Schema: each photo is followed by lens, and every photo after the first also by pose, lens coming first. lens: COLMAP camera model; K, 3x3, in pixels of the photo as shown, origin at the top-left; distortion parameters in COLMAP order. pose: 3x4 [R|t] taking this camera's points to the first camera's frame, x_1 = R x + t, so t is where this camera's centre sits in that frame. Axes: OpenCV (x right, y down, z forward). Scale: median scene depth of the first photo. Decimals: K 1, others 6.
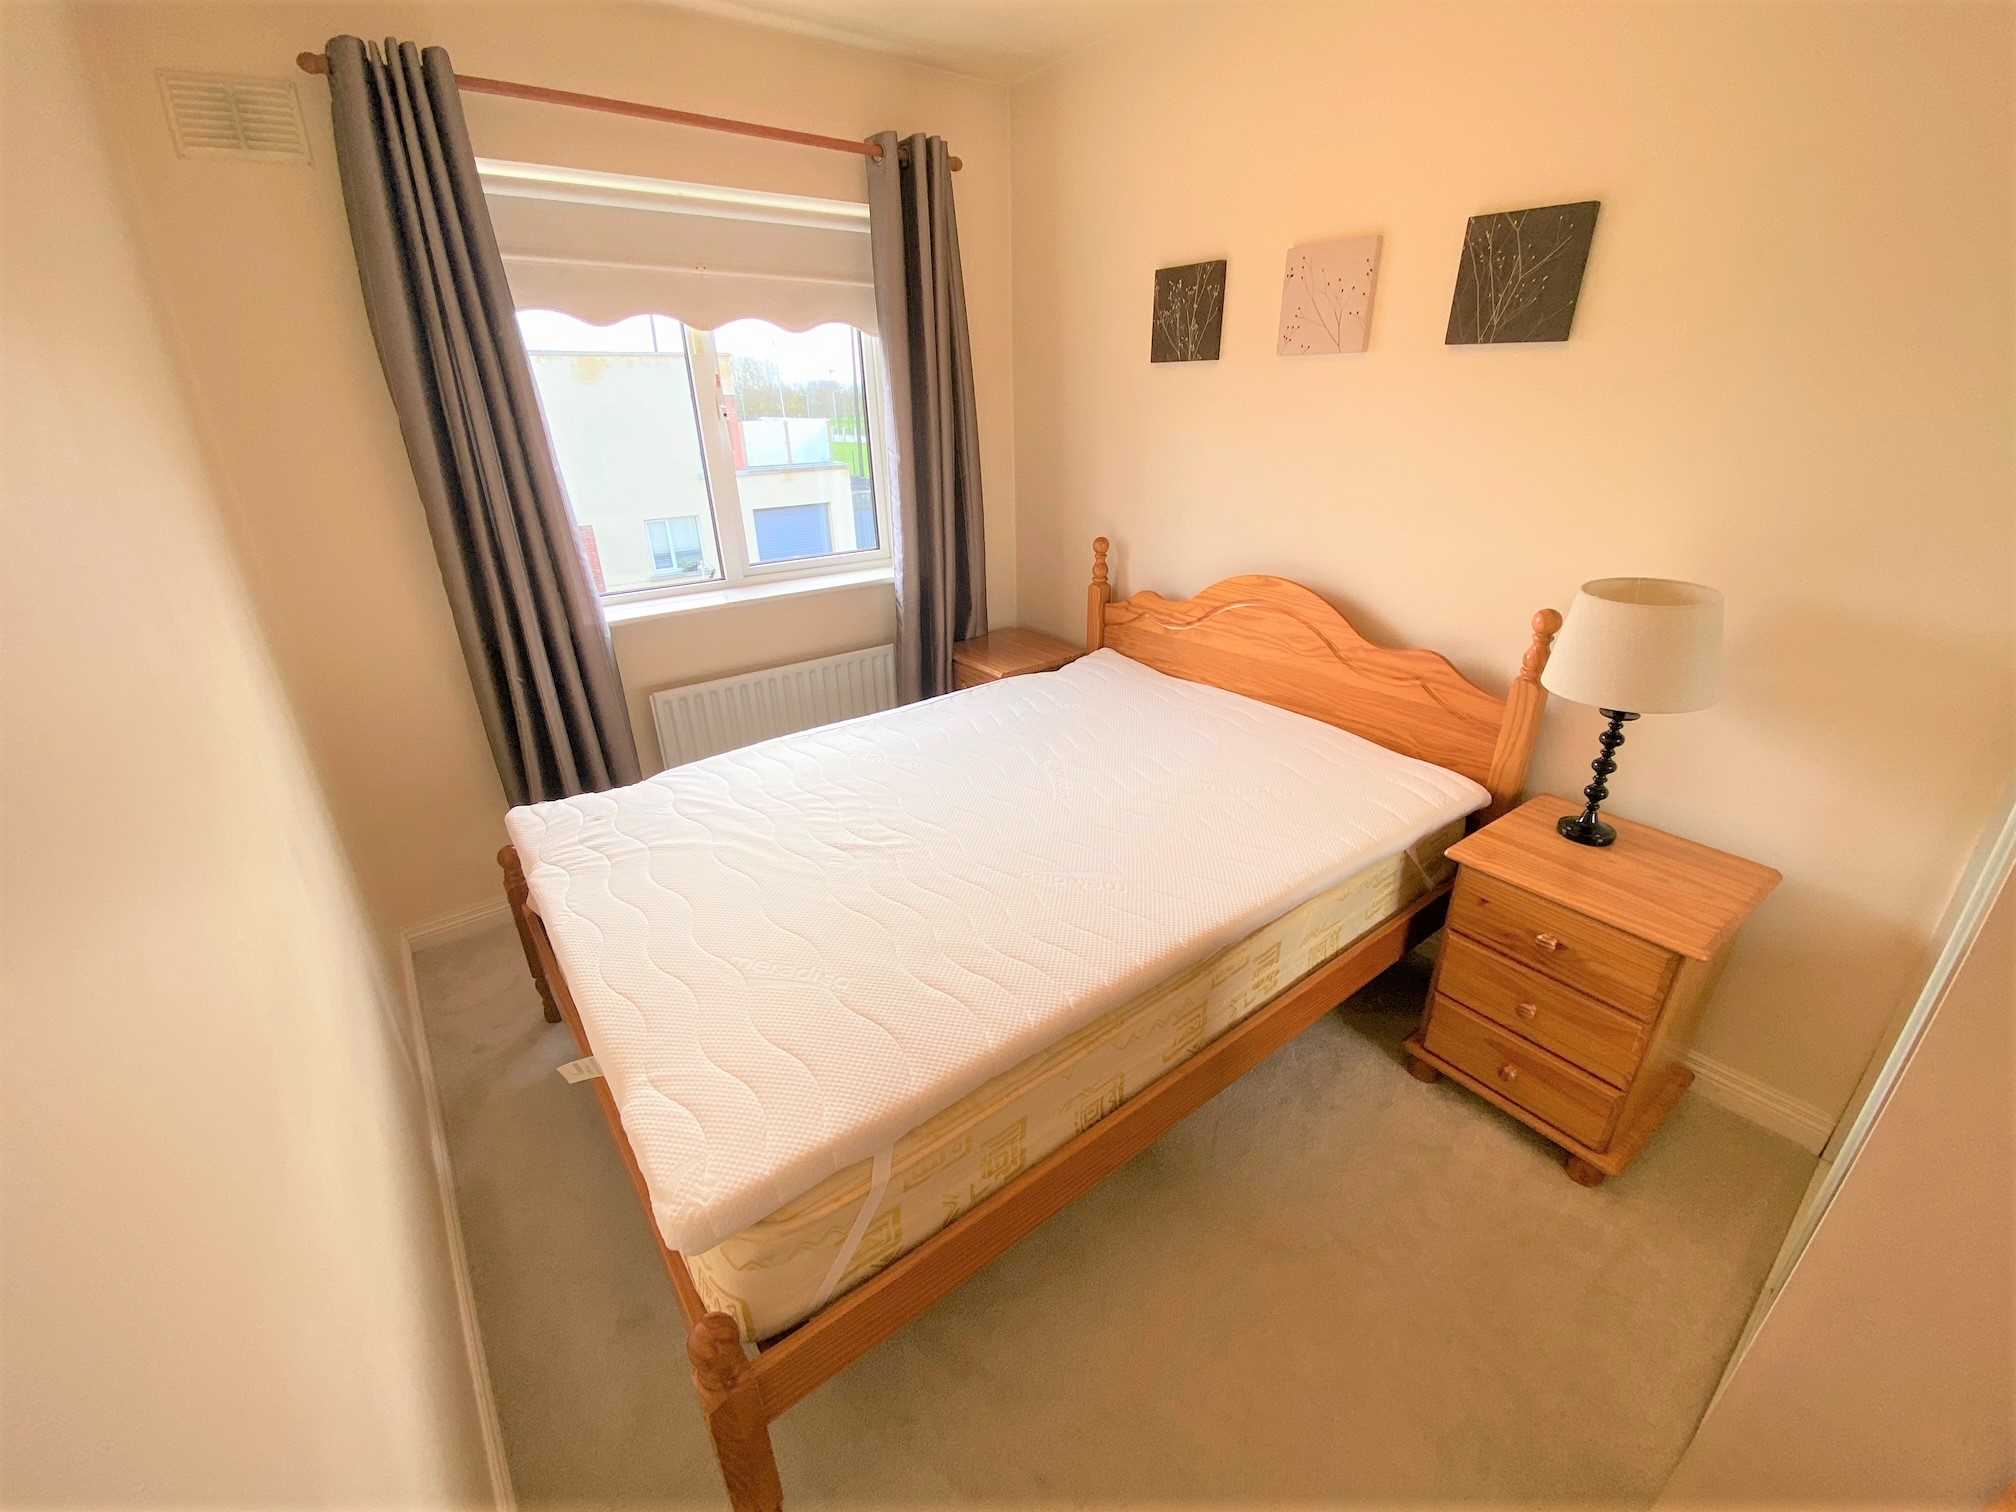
lens RADIAL K [[811.8, 0, 1002.7], [0, 811.8, 747.1], [0, 0, 1]] dist [0.020311, -0.020533]
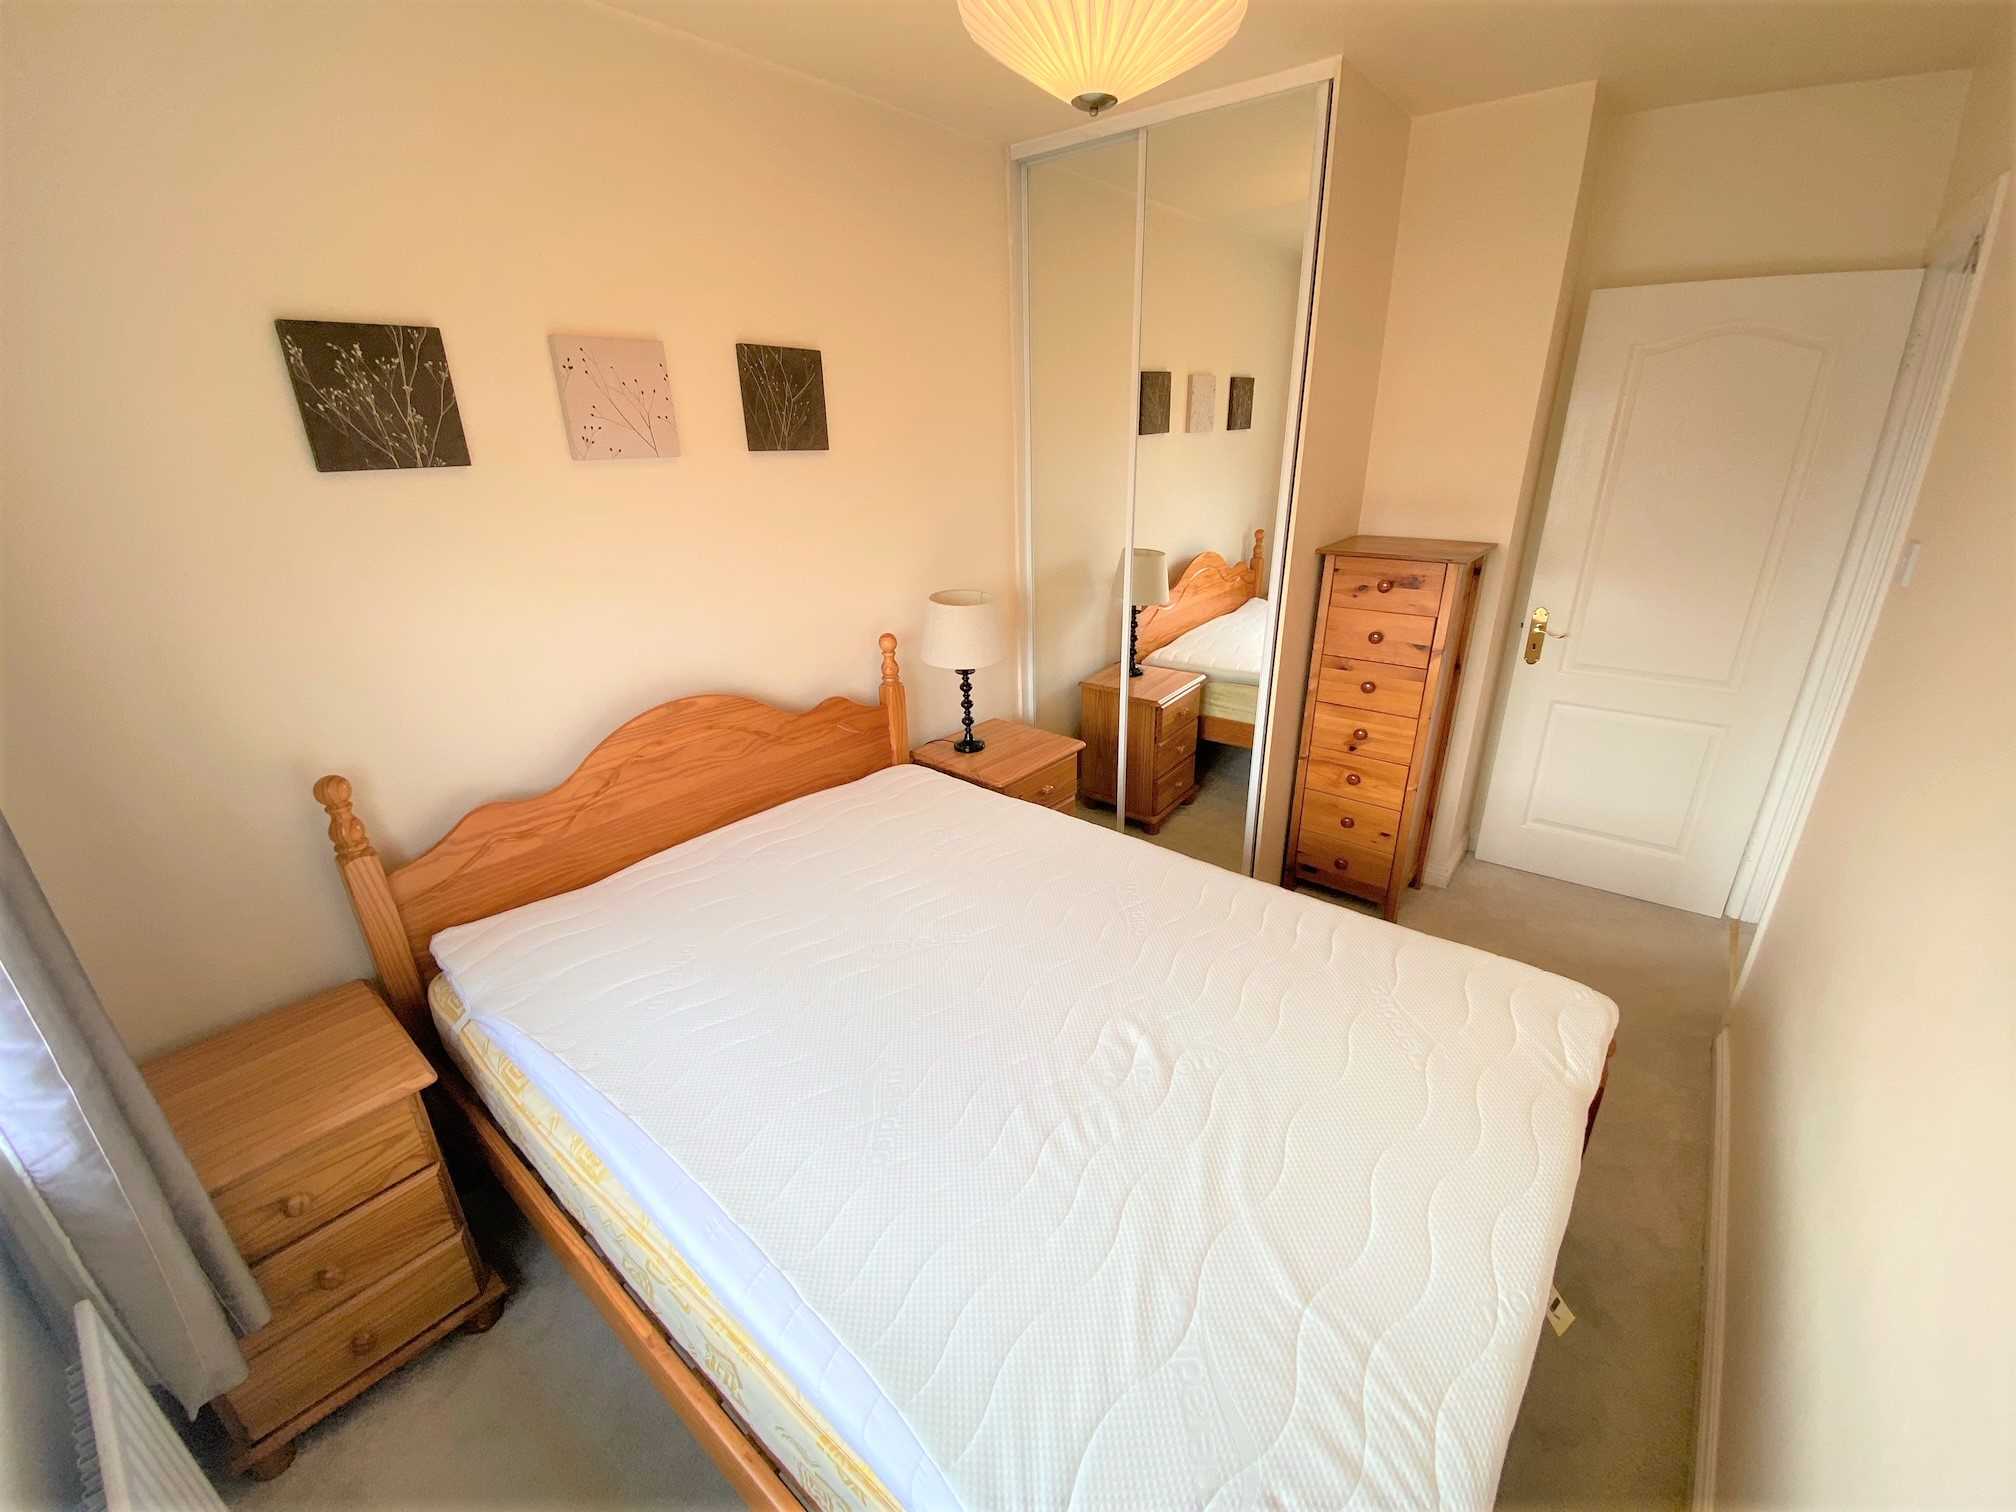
lens RADIAL K [[811.8, 0, 1002.7], [0, 811.8, 747.1], [0, 0, 1]] dist [0.020311, -0.020533]
pose [[-0.207873, -0.338917, 0.917564, -0.617356], [0.411362, 0.820780, 0.396361, -0.405764], [-0.887452, 0.459844, -0.031201, 0.805901]]
